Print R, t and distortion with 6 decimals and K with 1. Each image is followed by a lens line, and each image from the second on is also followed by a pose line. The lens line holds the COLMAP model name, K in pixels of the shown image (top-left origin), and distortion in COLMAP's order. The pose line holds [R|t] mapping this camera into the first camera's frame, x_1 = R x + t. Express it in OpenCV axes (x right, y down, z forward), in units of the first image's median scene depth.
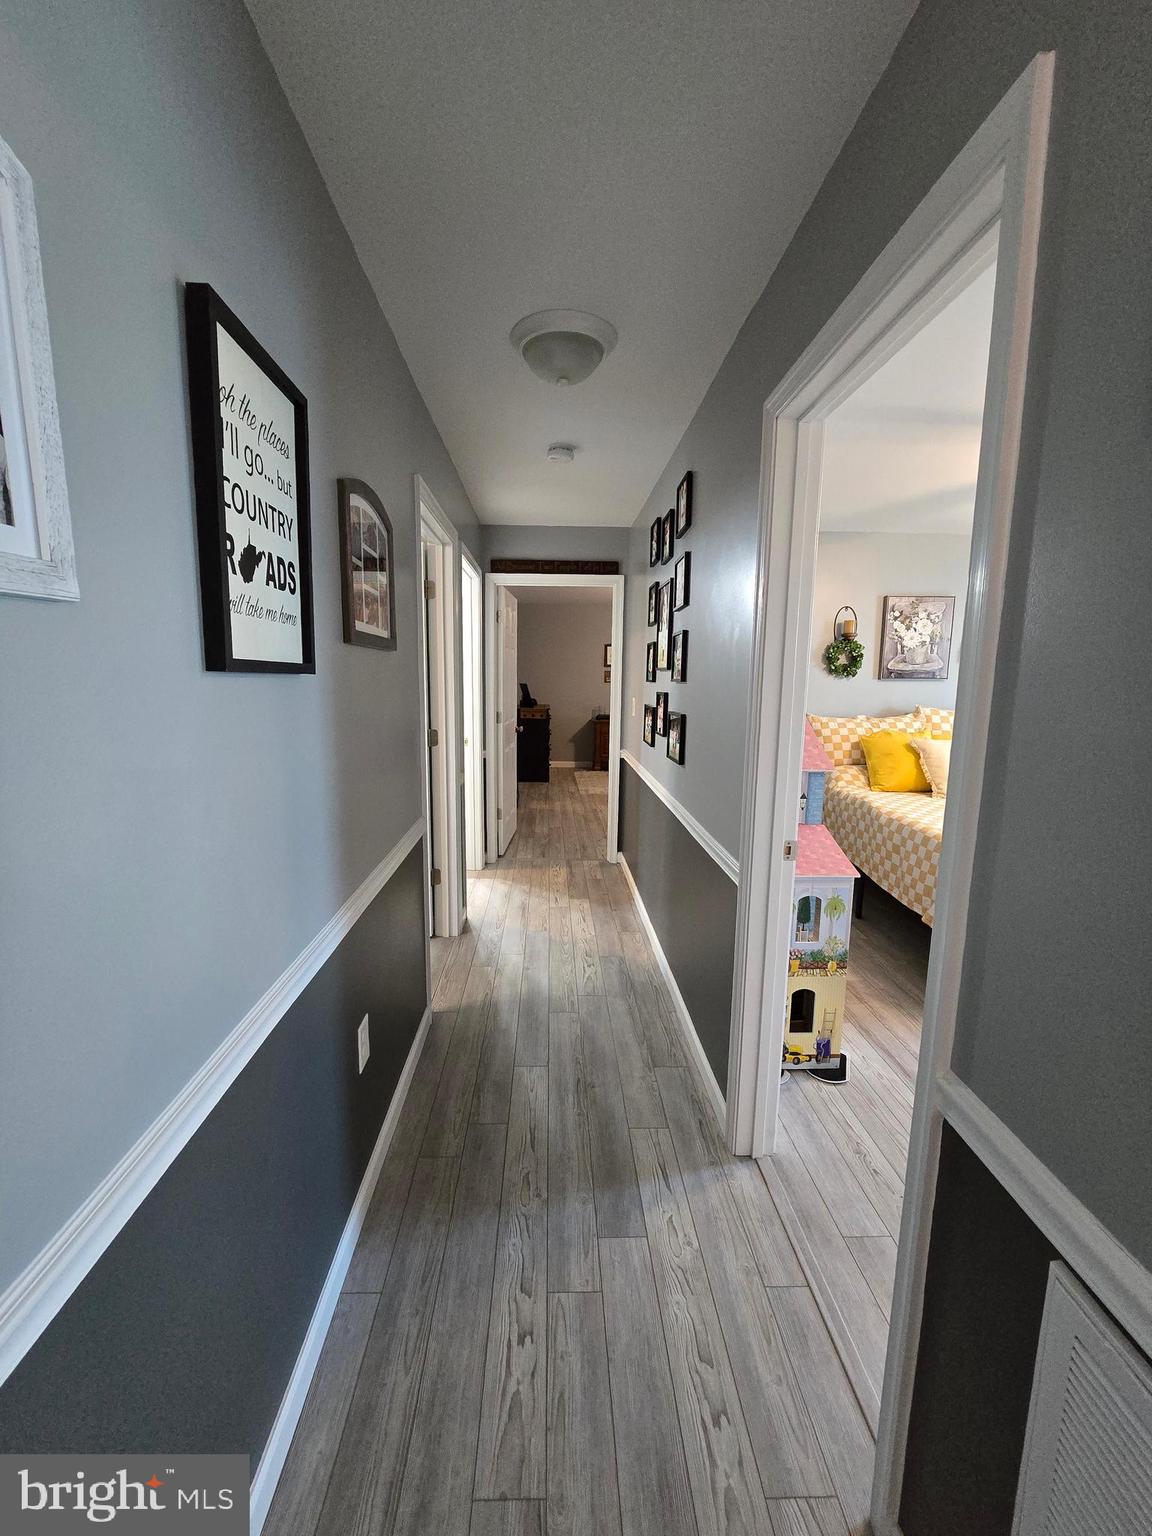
lens RADIAL K [[633.5, 0, 563.1], [0, 633.5, 766.5], [0, 0, 1]] dist [-0.002057, 0.000051]
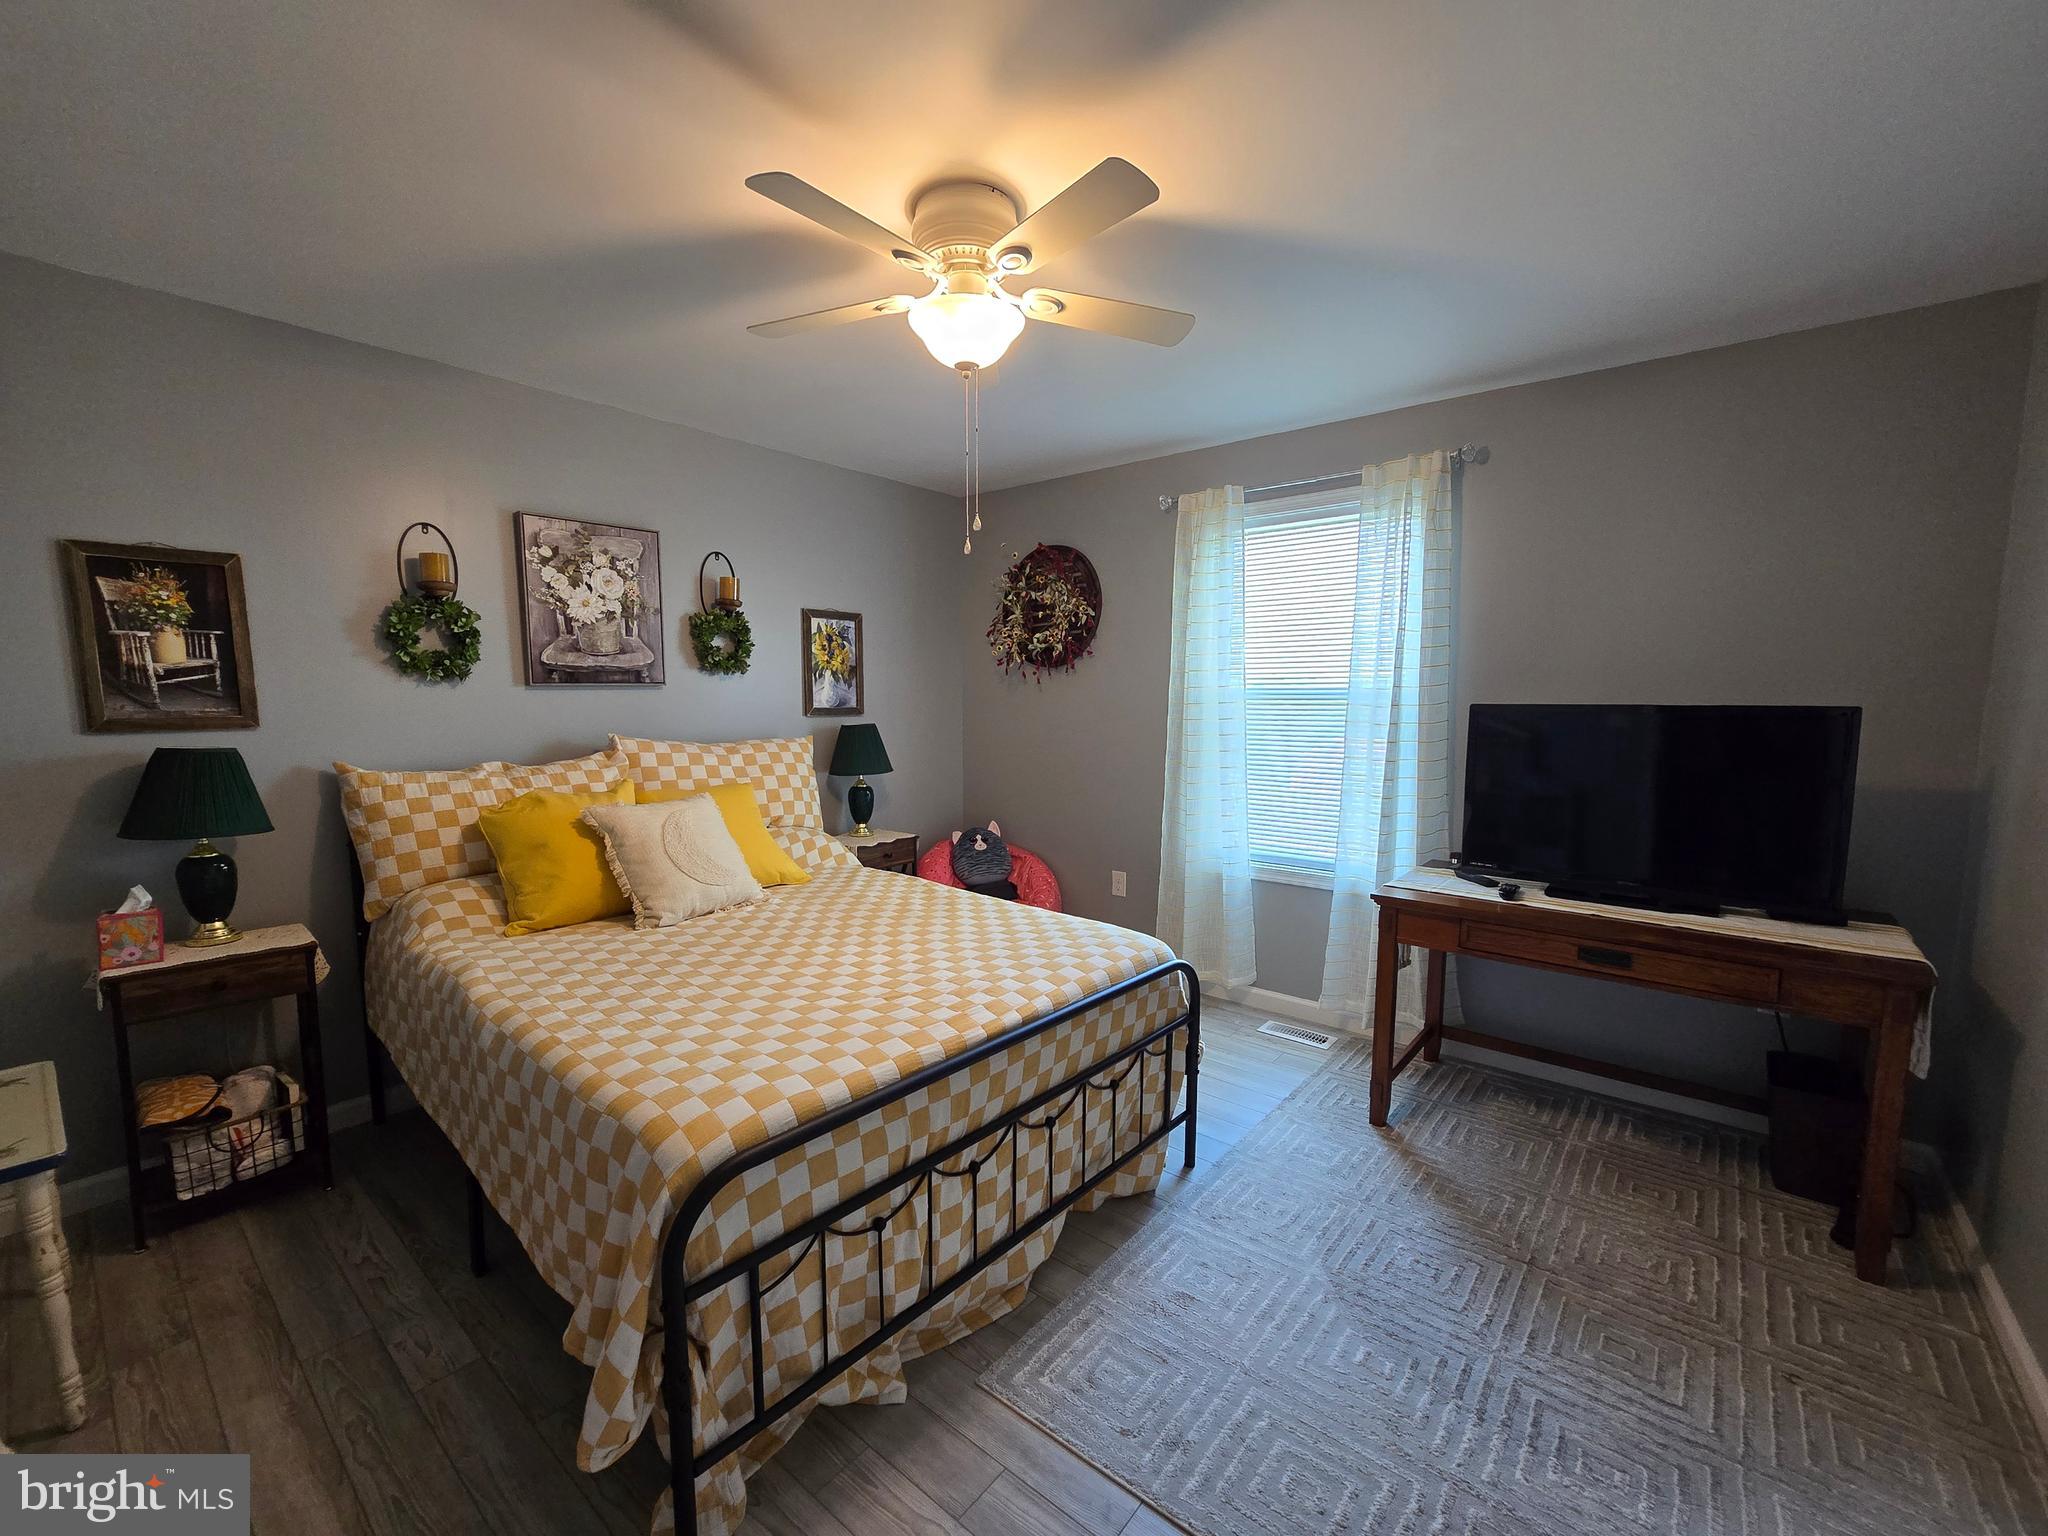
lens RADIAL K [[844.6, 0, 1021.0], [0, 844.6, 783.3], [0, 0, 1]] dist [-0.002057, 0.000051]
pose [[0.660914, -0.089911, 0.745056, 0.266660], [0.112457, 0.993453, 0.020131, -0.034493], [-0.741988, 0.070482, 0.666698, 0.302621]]
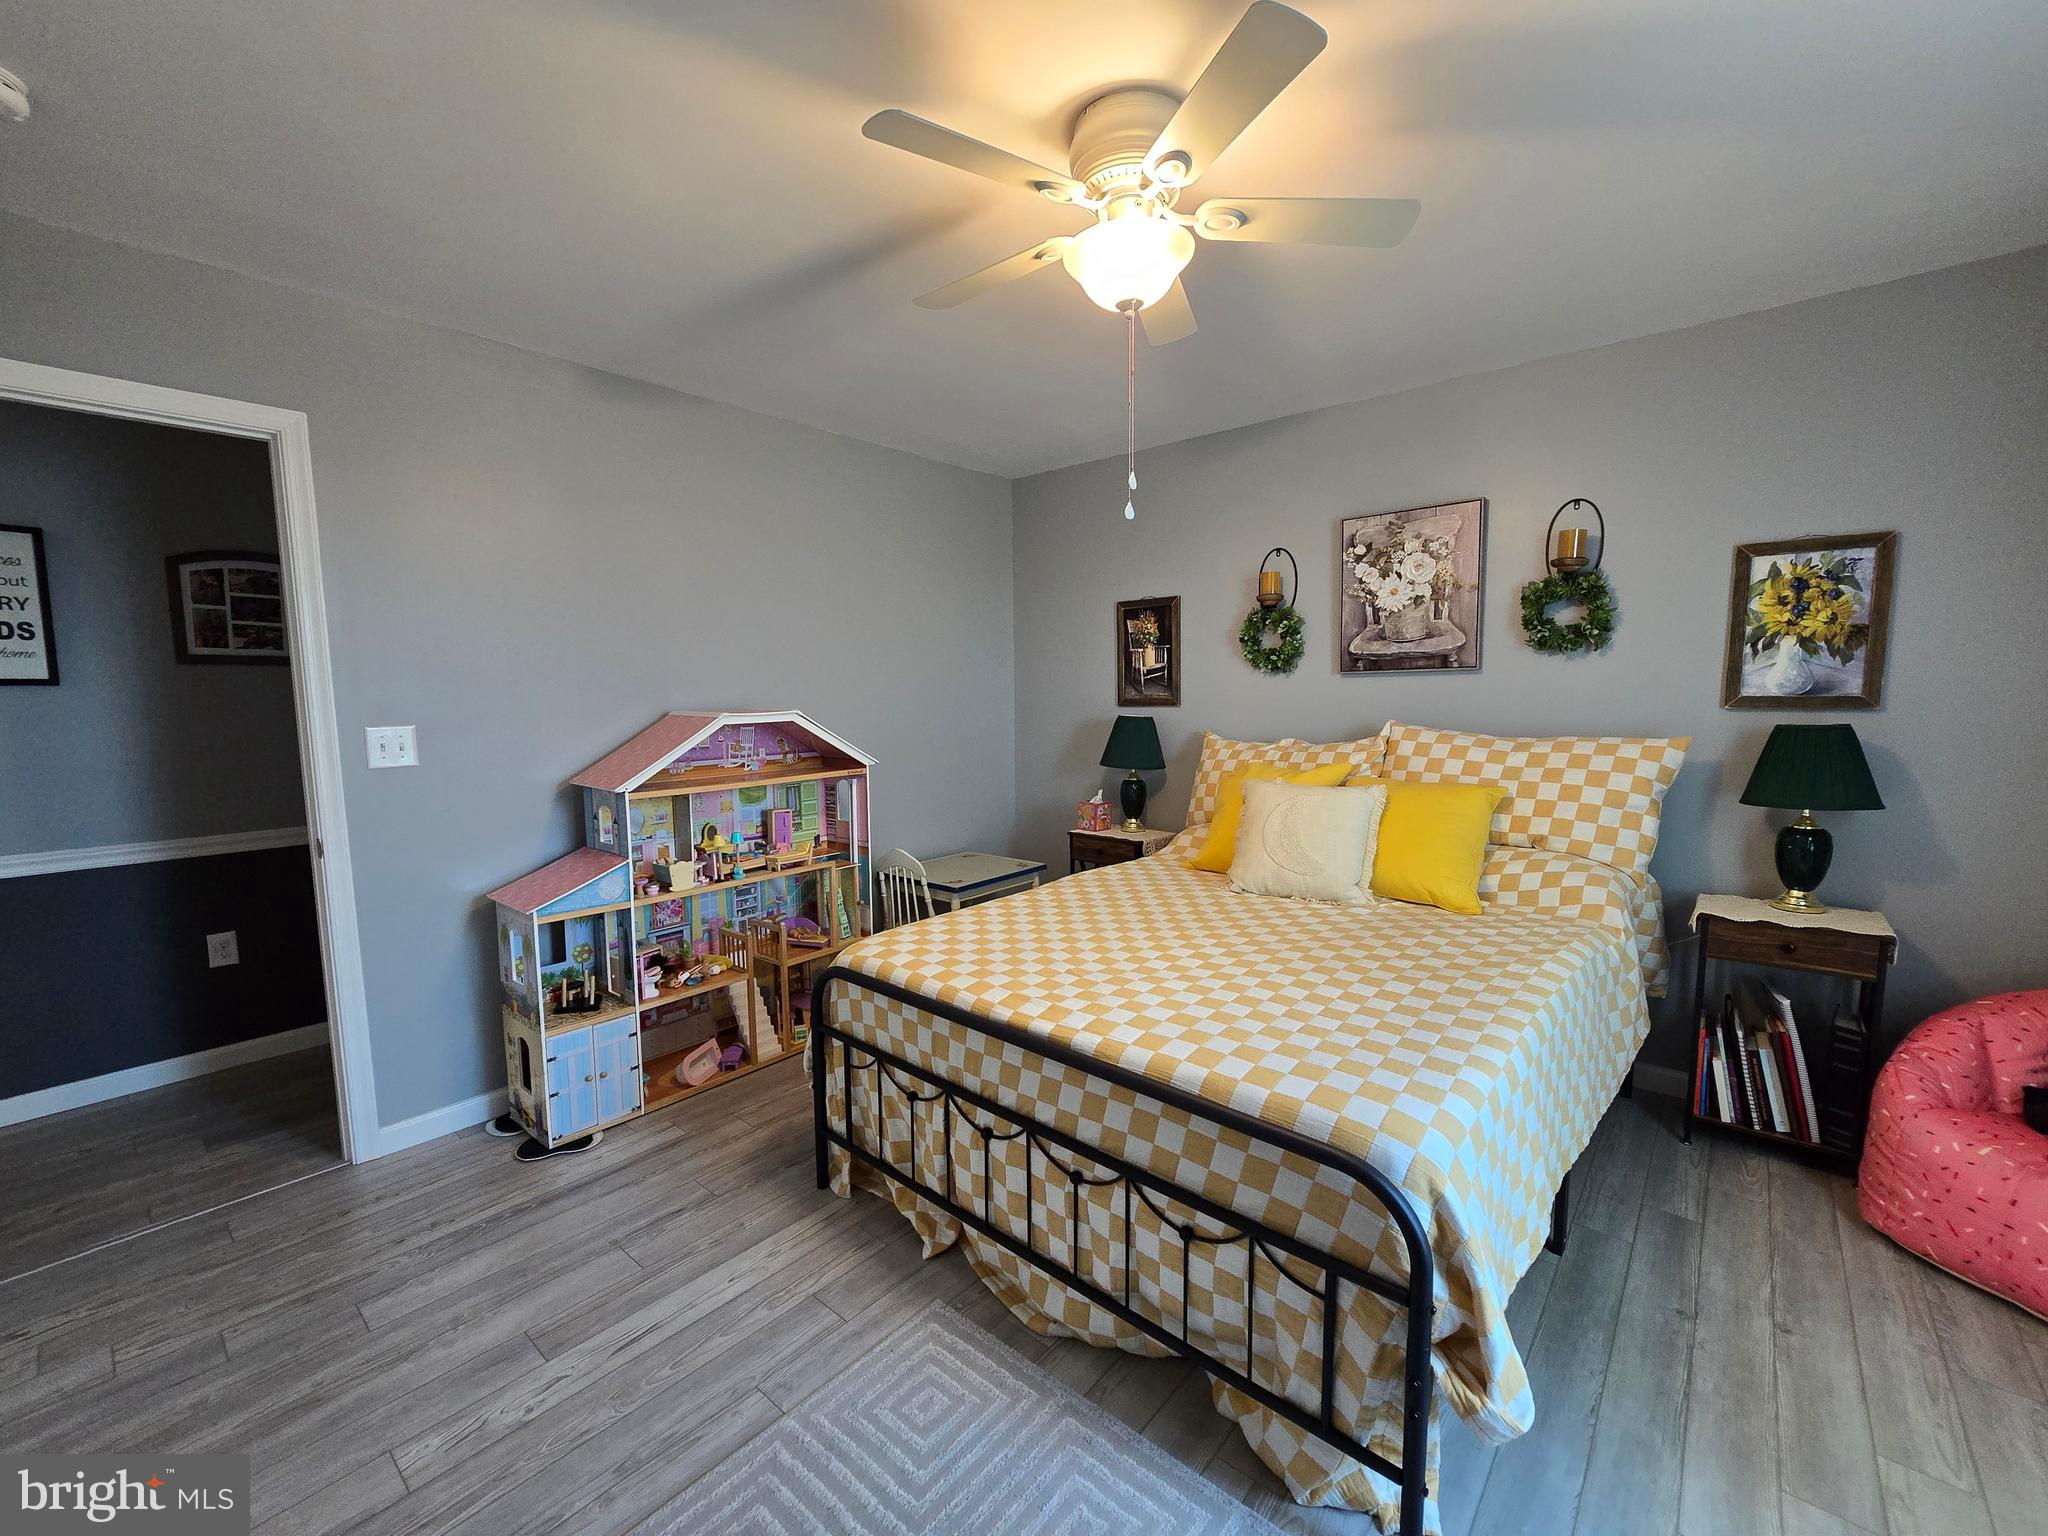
lens RADIAL K [[844.6, 0, 1021.0], [0, 844.6, 783.3], [0, 0, 1]] dist [-0.002057, 0.000051]
pose [[0.729884, 0.055389, -0.681324, 0.812427], [-0.077973, 0.996952, -0.002483, -0.021026], [0.679110, 0.054937, 0.731978, 0.295365]]
